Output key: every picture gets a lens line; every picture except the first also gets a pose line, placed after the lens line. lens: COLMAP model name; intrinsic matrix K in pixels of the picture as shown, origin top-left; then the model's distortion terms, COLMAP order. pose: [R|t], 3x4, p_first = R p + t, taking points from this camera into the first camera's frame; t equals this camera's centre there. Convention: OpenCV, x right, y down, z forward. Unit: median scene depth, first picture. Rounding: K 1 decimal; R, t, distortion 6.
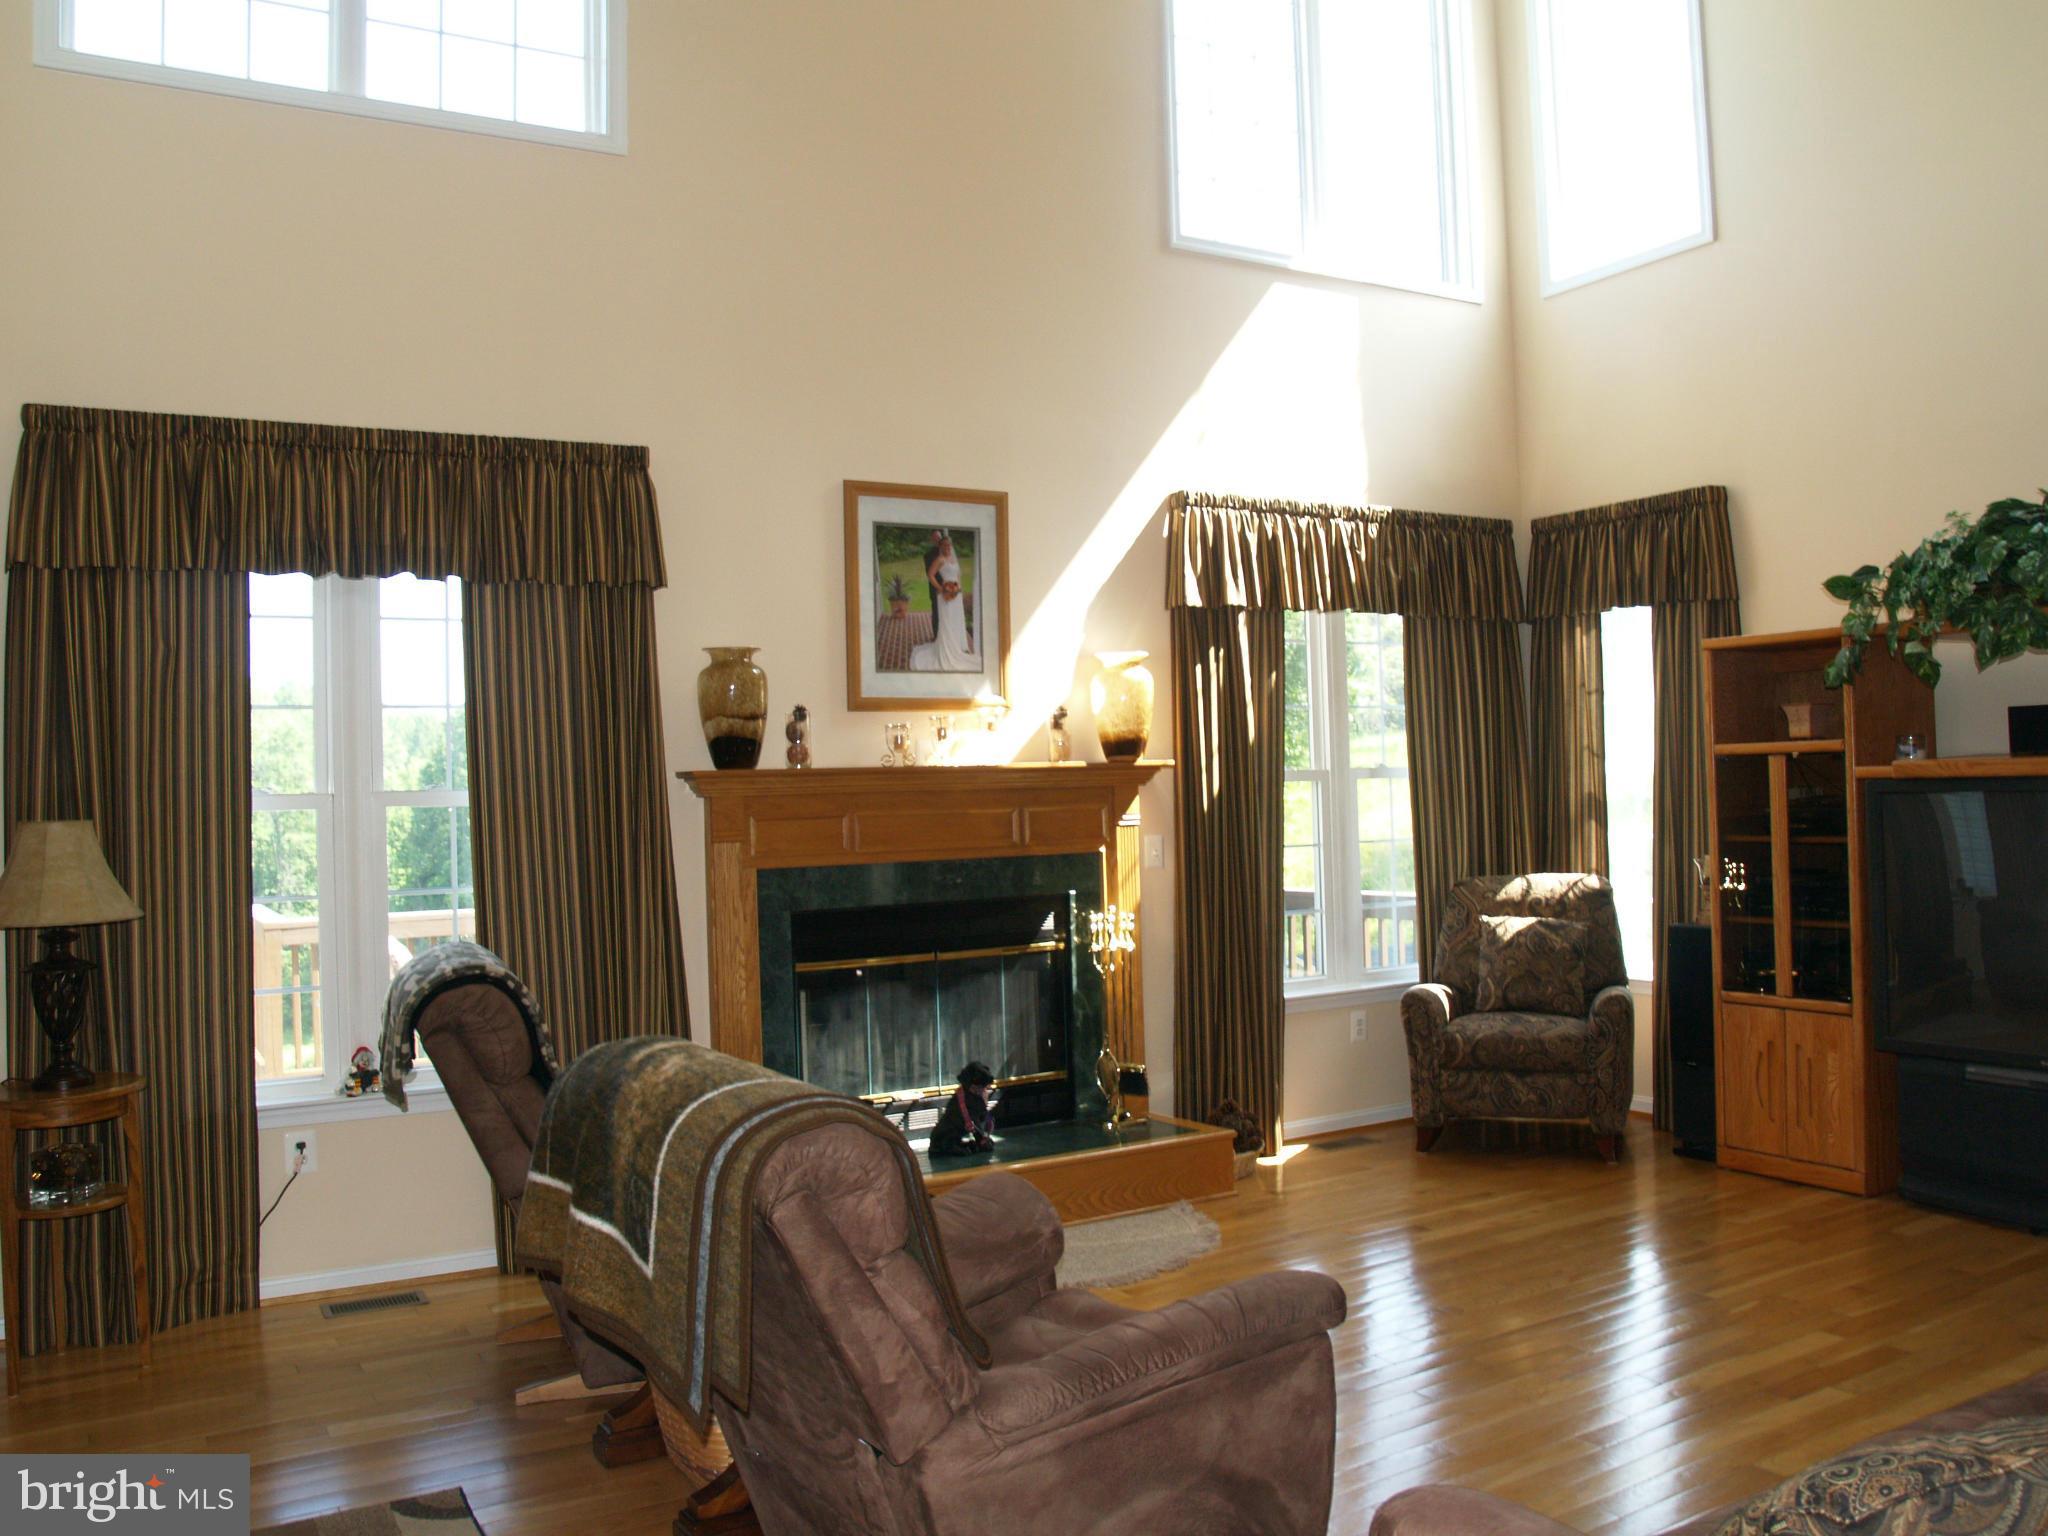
lens RADIAL K [[1675.8, 0, 1028.3], [0, 1675.8, 763.4], [0, 0, 1]] dist [-0.113956, 0.066689]
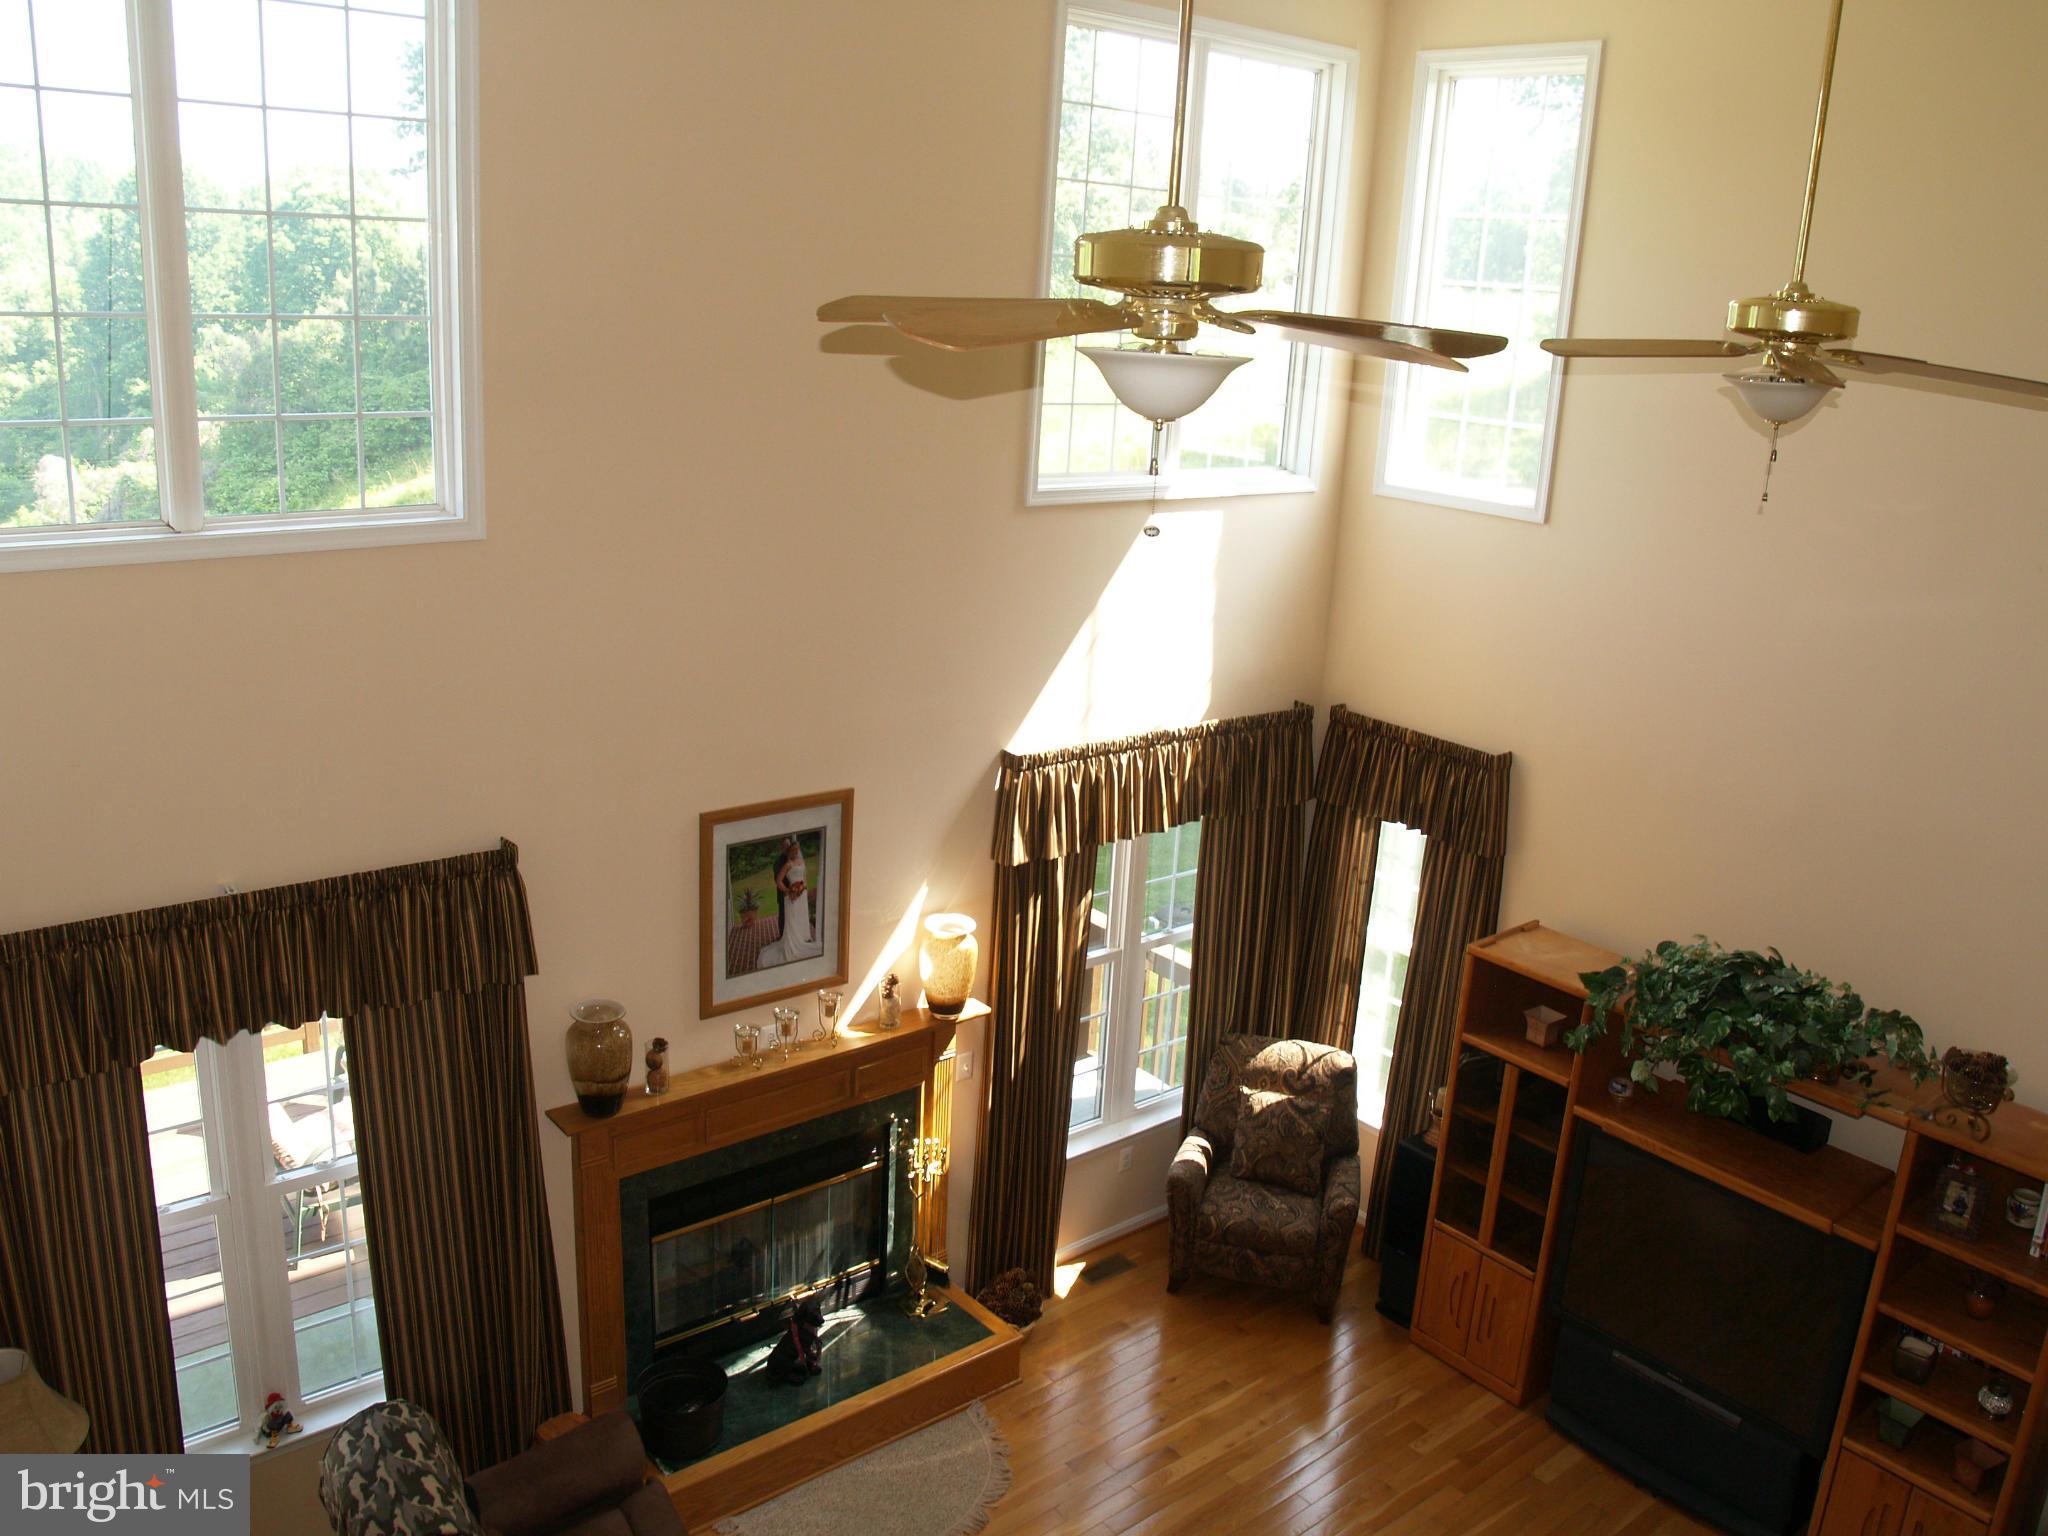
lens RADIAL K [[1675.8, 0, 1017.4], [0, 1675.8, 762.2], [0, 0, 1]] dist [-0.113956, 0.066689]
pose [[0.985210, 0.032982, 0.168148, -0.087268], [-0.082345, 0.951694, 0.295799, -0.492164], [-0.150270, -0.305271, 0.940334, 0.015881]]
